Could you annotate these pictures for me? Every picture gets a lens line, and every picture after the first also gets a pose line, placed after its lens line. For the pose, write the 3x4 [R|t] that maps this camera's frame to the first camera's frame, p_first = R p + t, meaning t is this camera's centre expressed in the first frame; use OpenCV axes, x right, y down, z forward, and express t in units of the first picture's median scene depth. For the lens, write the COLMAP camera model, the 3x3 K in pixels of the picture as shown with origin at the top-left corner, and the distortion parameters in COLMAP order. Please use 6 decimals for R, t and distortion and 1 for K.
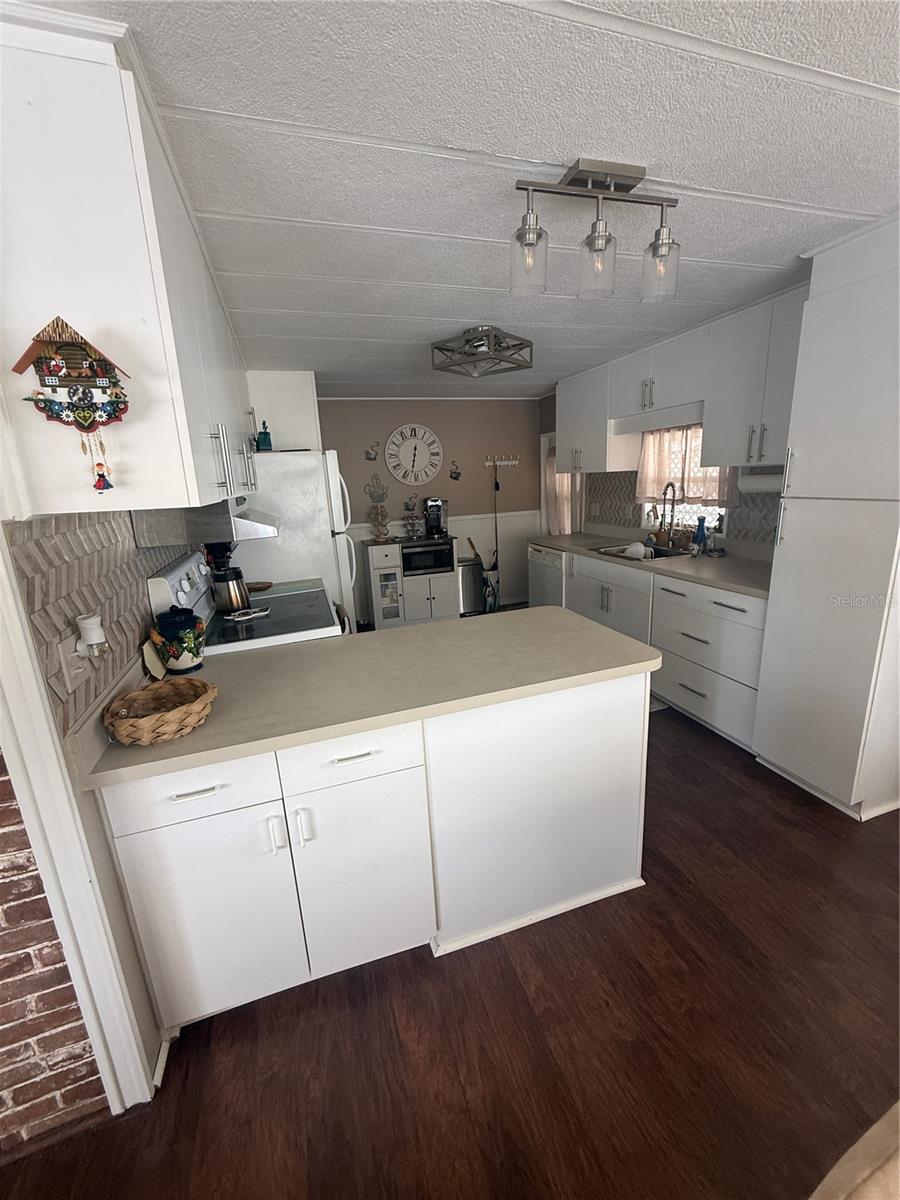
lens RADIAL K [[479.0, 0, 450.4], [0, 479.0, 595.7], [0, 0, 1]] dist [-0.002695, 0.000910]
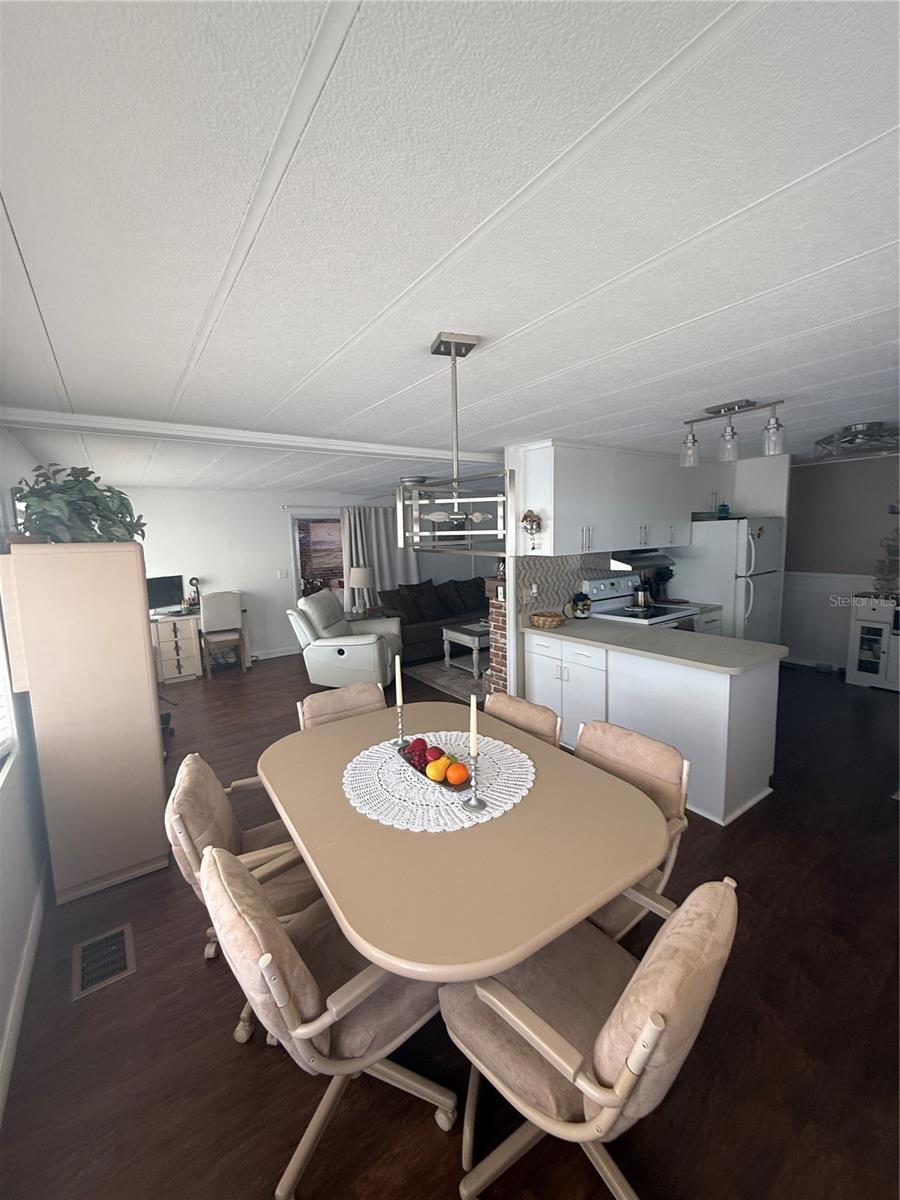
lens RADIAL K [[479.0, 0, 450.4], [0, 479.0, 595.7], [0, 0, 1]] dist [-0.002695, 0.000910]
pose [[0.280340, 0.165780, -0.945477, 2.325703], [-0.214649, 0.970858, 0.106586, -0.114928], [0.935594, 0.173066, 0.307755, -0.602601]]
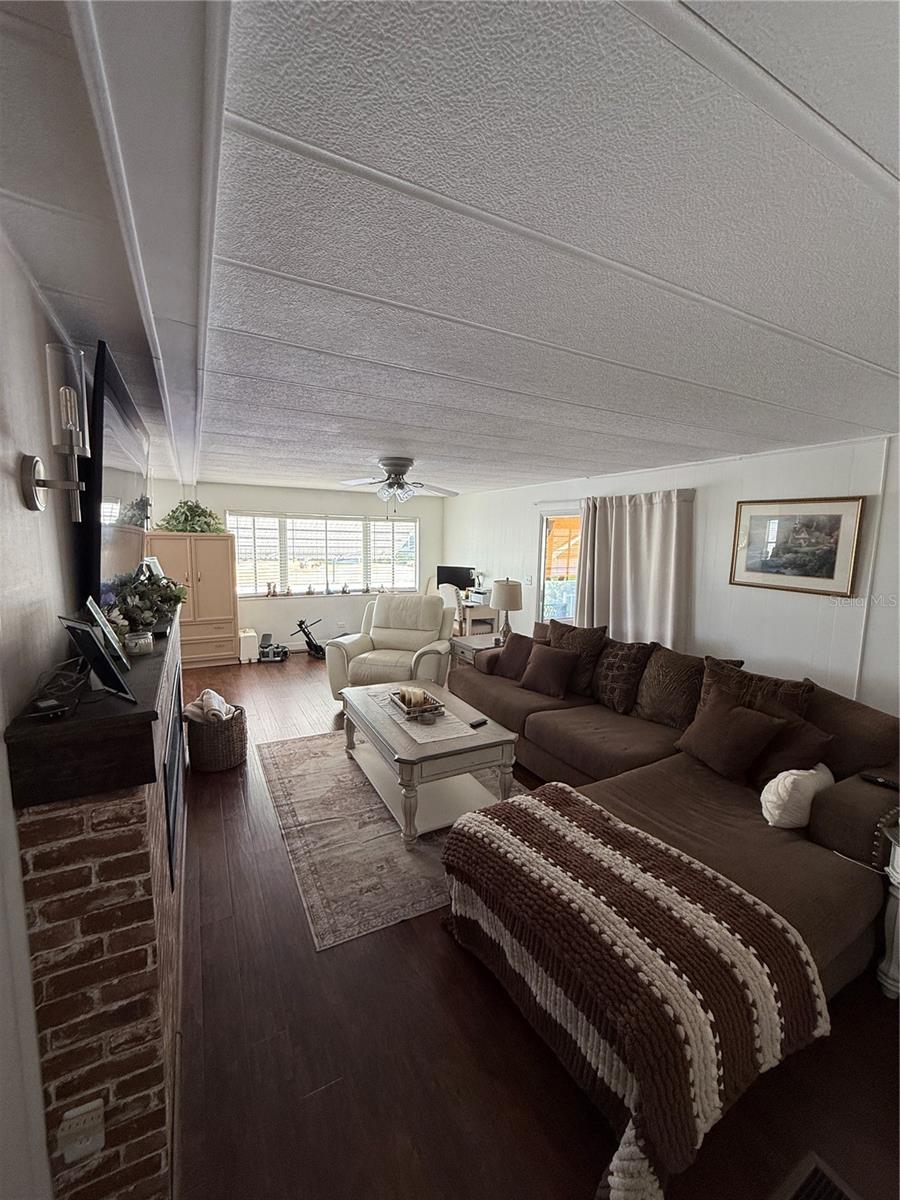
lens RADIAL K [[479.0, 0, 450.4], [0, 479.0, 595.7], [0, 0, 1]] dist [-0.002695, 0.000910]
pose [[-0.986089, 0.051626, -0.157995, -2.186601], [-0.009407, 0.931685, 0.363146, -0.972643], [0.165950, 0.359581, -0.918239, 3.733879]]
